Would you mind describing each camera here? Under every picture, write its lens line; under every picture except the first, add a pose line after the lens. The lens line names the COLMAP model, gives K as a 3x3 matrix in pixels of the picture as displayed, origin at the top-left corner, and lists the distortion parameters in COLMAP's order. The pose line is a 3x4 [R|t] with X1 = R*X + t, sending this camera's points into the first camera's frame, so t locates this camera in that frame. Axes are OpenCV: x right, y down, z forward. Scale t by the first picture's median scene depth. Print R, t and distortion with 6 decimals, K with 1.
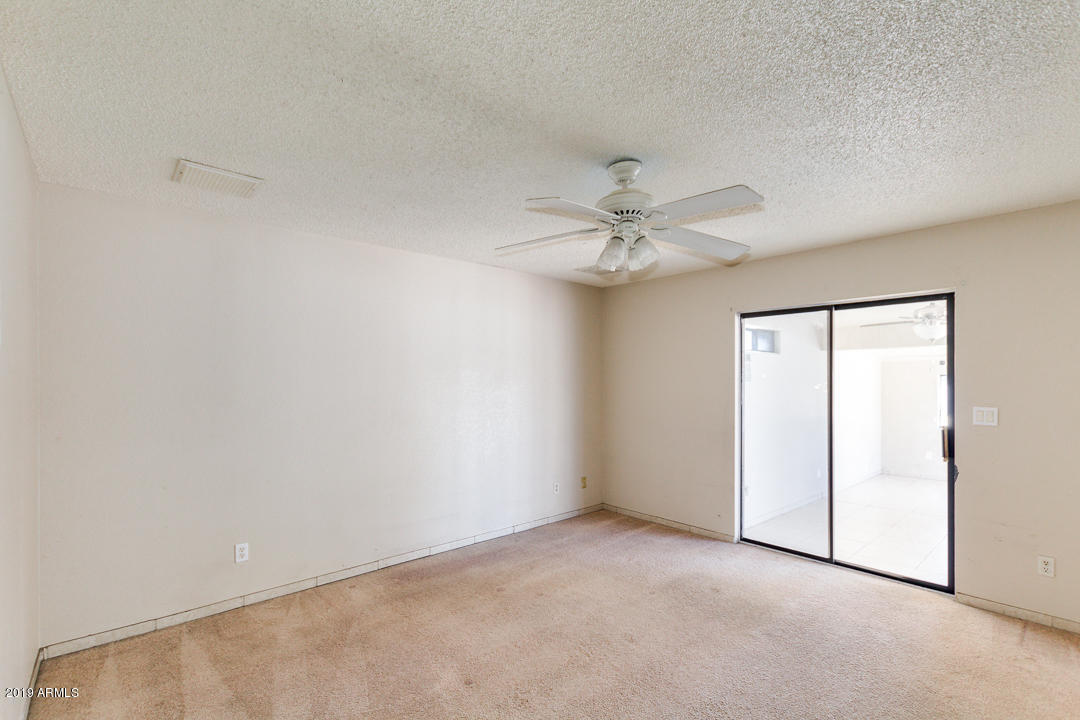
lens RADIAL K [[493.0, 0, 536.4], [0, 493.0, 368.4], [0, 0, 1]] dist [0.003922, -0.001358]
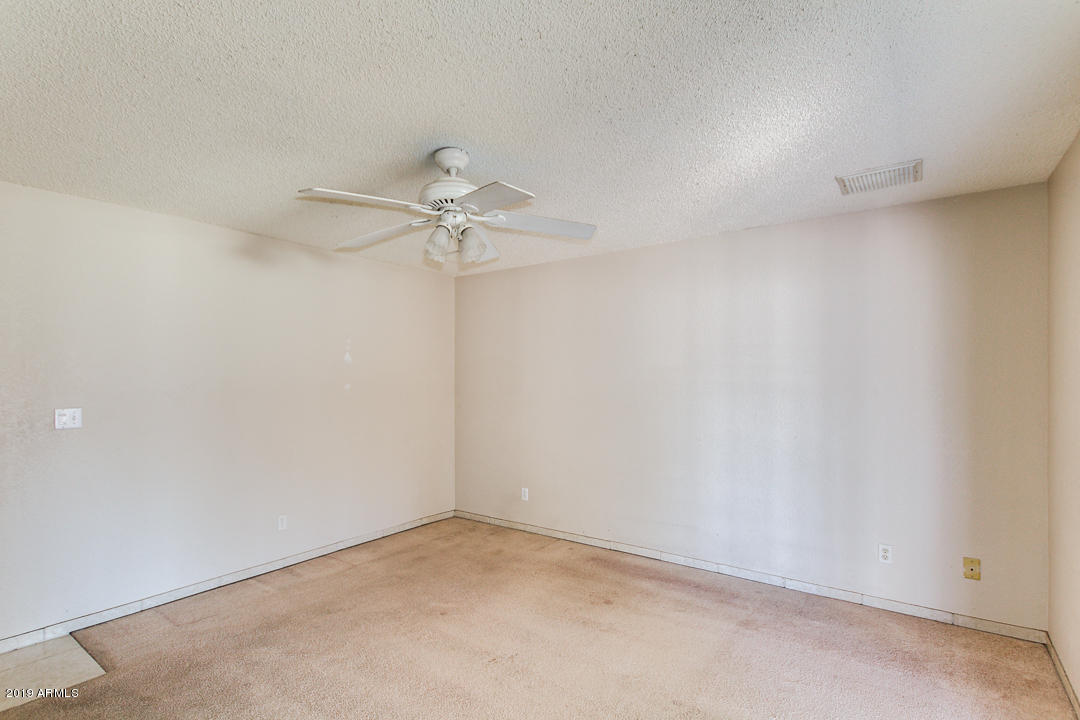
lens RADIAL K [[493.0, 0, 543.4], [0, 493.0, 361.4], [0, 0, 1]] dist [0.003922, -0.001358]
pose [[0.227841, -0.033334, -0.973128, 0.738854], [0.025357, 0.999278, -0.028293, 0.015027], [0.973368, -0.018229, 0.228522, 0.612631]]
